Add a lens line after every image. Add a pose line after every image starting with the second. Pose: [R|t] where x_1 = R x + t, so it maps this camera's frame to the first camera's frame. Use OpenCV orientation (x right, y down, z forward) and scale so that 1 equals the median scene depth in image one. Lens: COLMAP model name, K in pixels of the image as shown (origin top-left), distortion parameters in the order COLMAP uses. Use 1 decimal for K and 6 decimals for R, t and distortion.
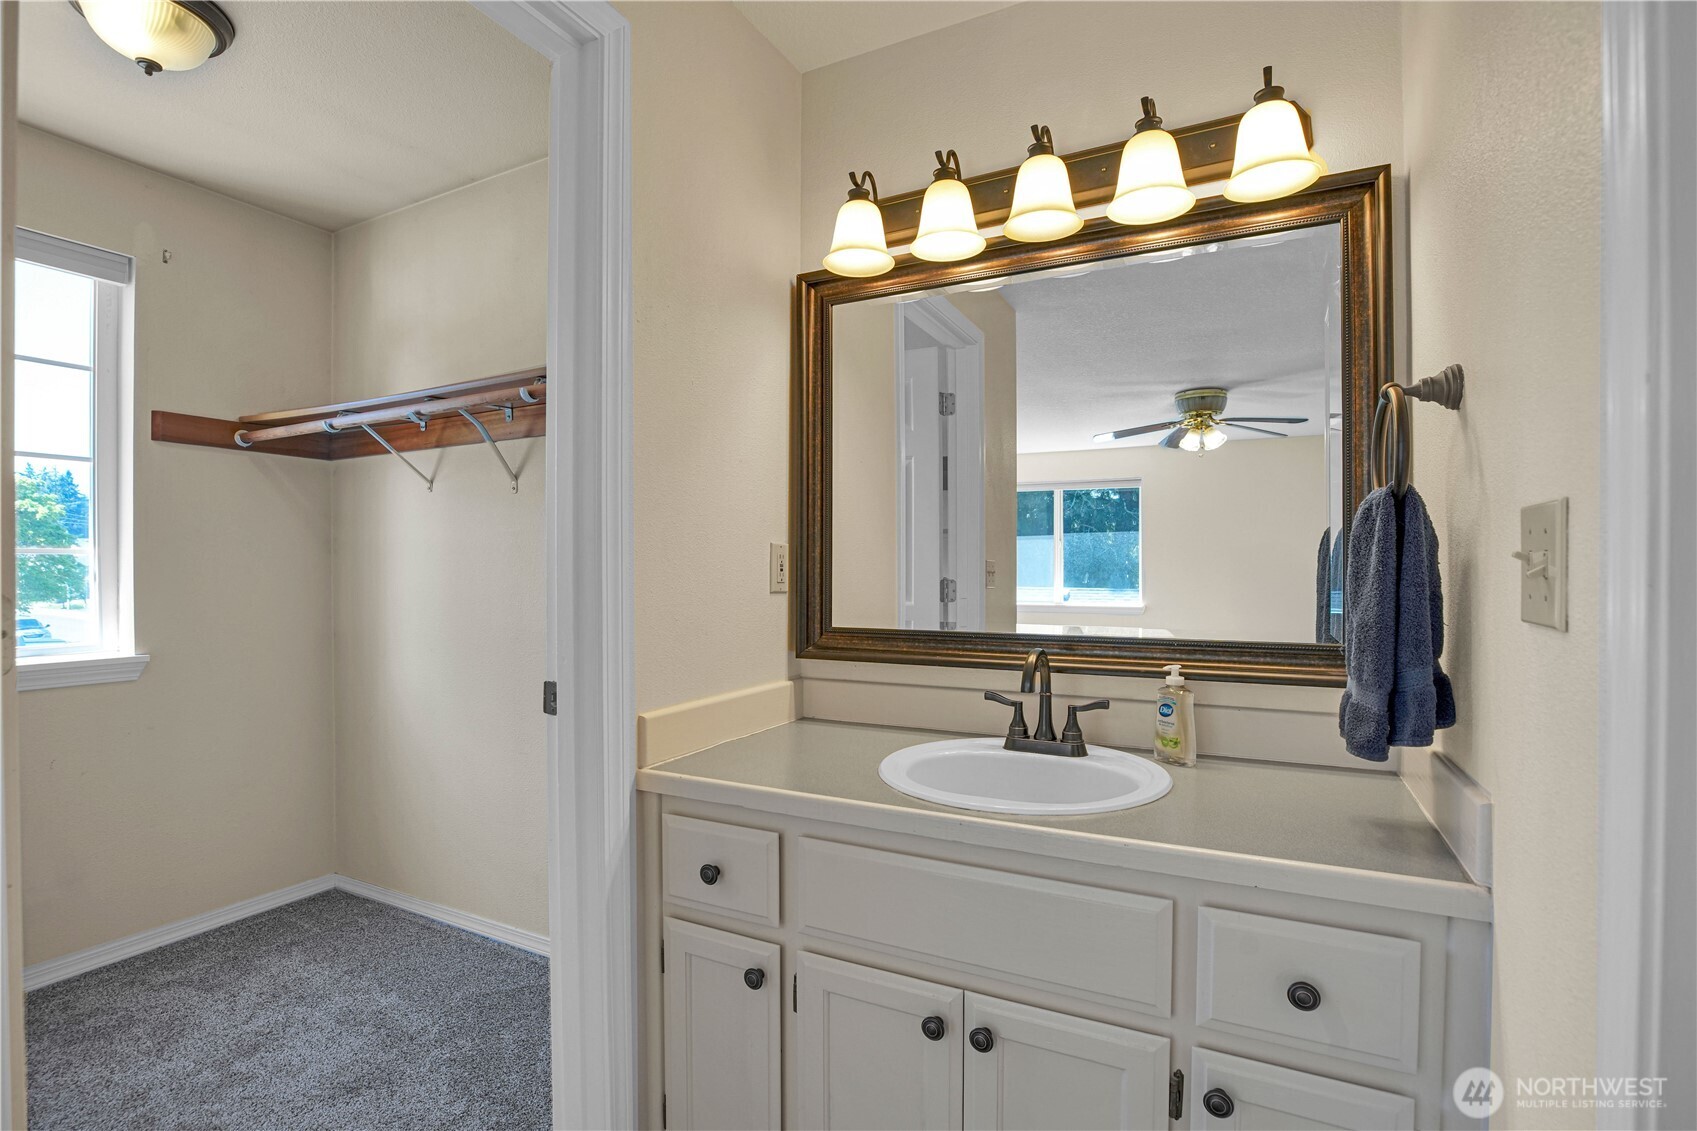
lens RADIAL K [[793.3, 0, 818.3], [0, 793.3, 574.2], [0, 0, 1]] dist [-0.040526, 0.007984]
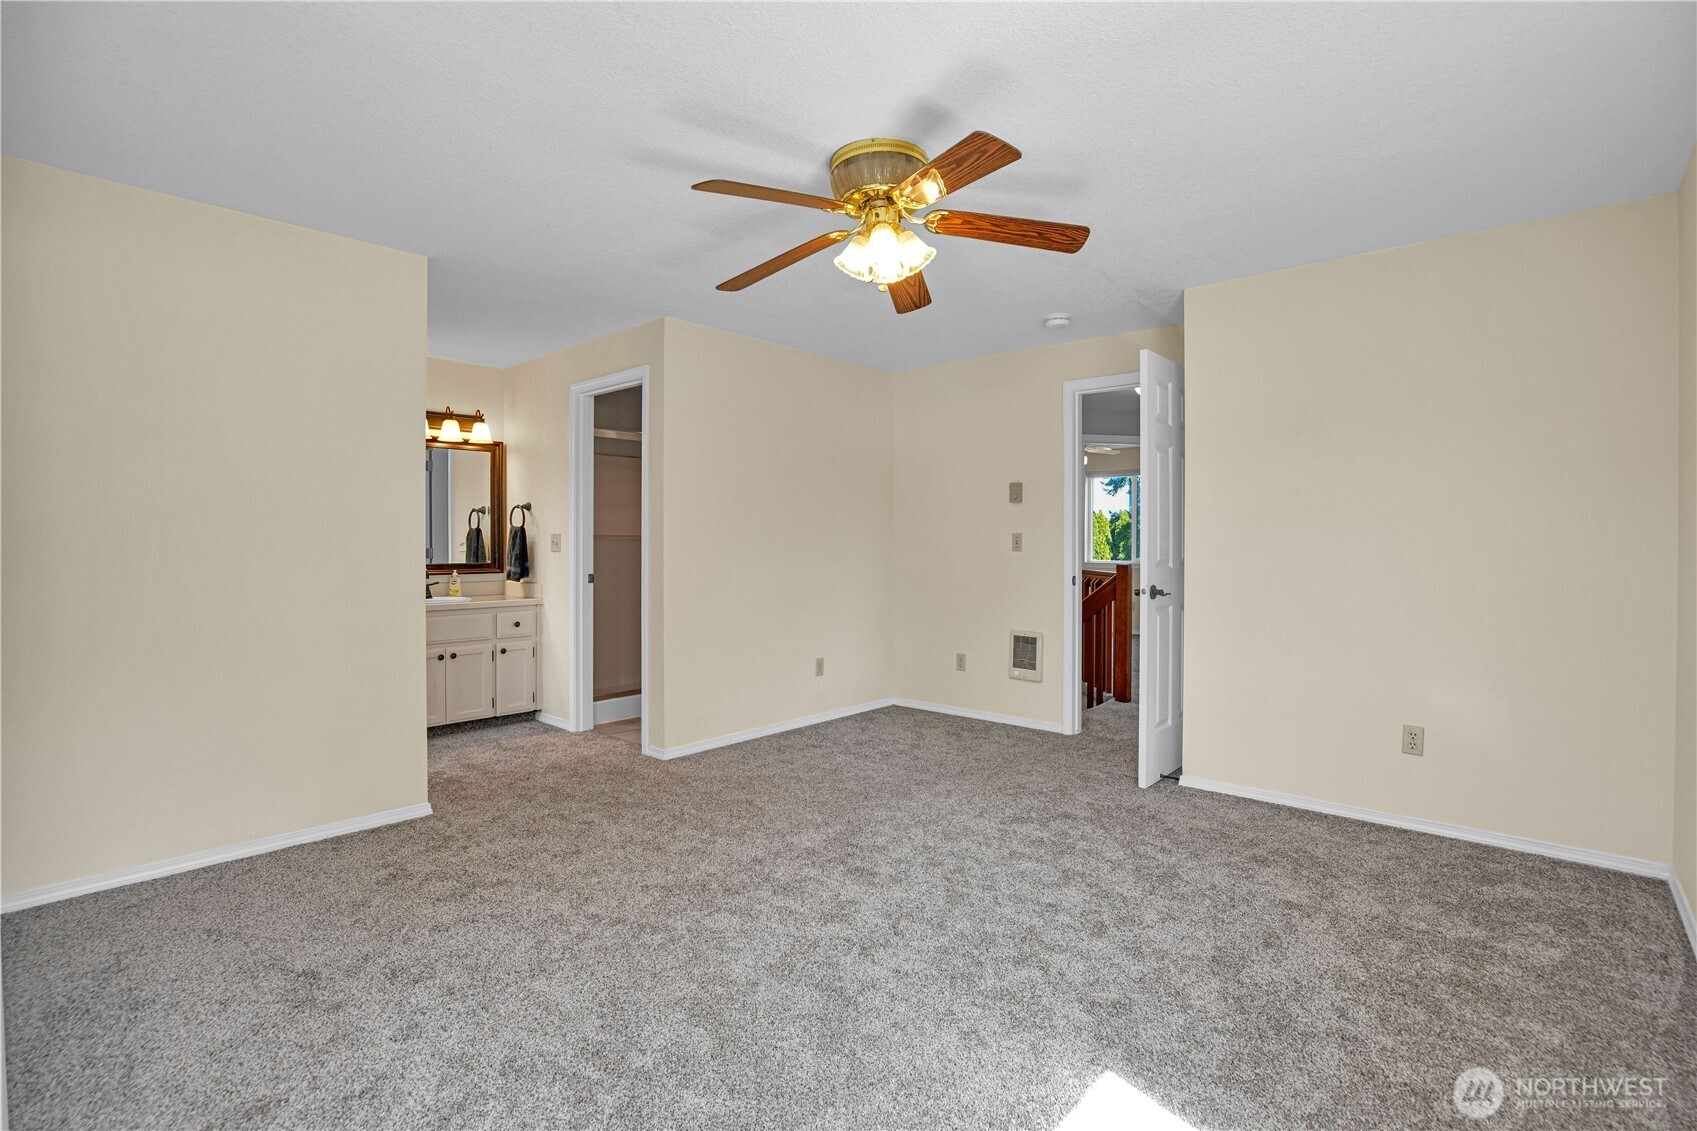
lens RADIAL K [[793.3, 0, 864.5], [0, 793.3, 550.0], [0, 0, 1]] dist [-0.040526, 0.007984]
pose [[0.225225, -0.013250, 0.974217, -2.477440], [0.001504, 0.999911, 0.013251, -0.017960], [-0.974306, -0.001519, 0.225225, -1.531122]]
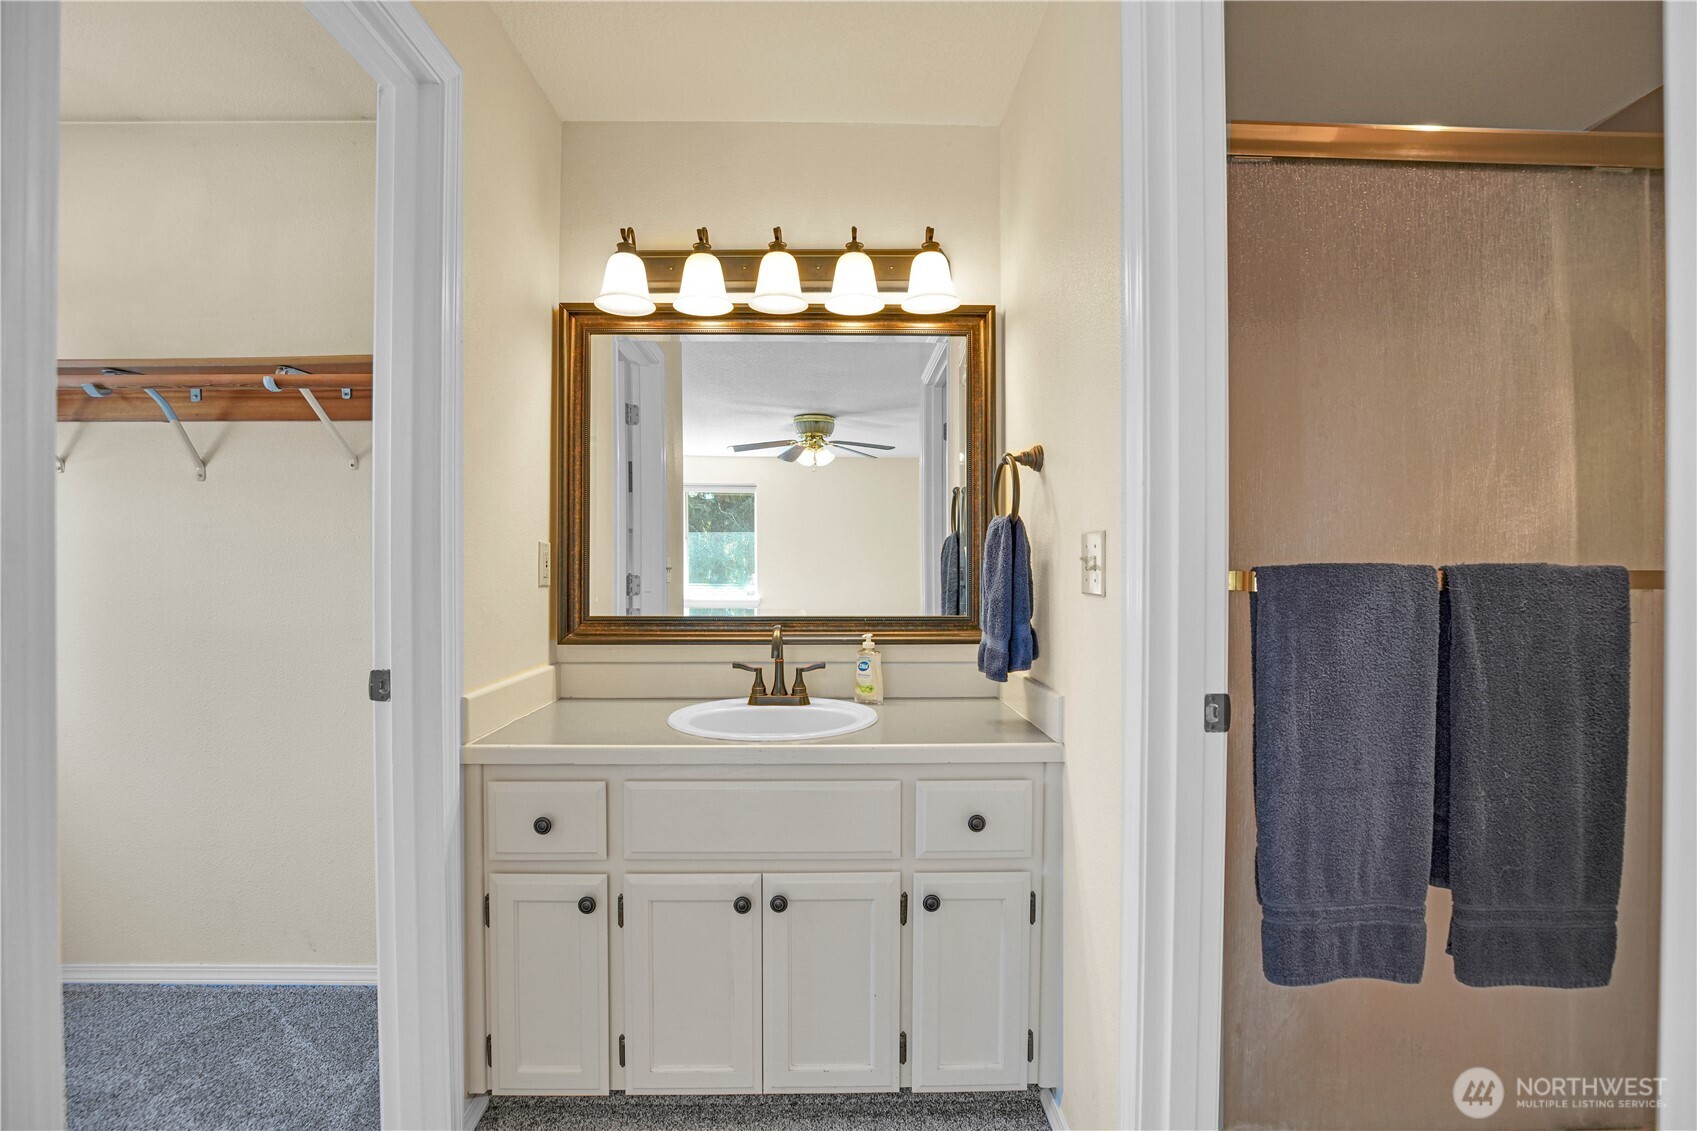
lens RADIAL K [[793.3, 0, 832.7], [0, 793.3, 567.5], [0, 0, 1]] dist [-0.040526, 0.007984]
pose [[0.870008, 0.000910, 0.493038, -0.291612], [0.001399, 0.999990, -0.004314, 0.002635], [-0.493036, 0.004443, 0.869997, -0.196467]]
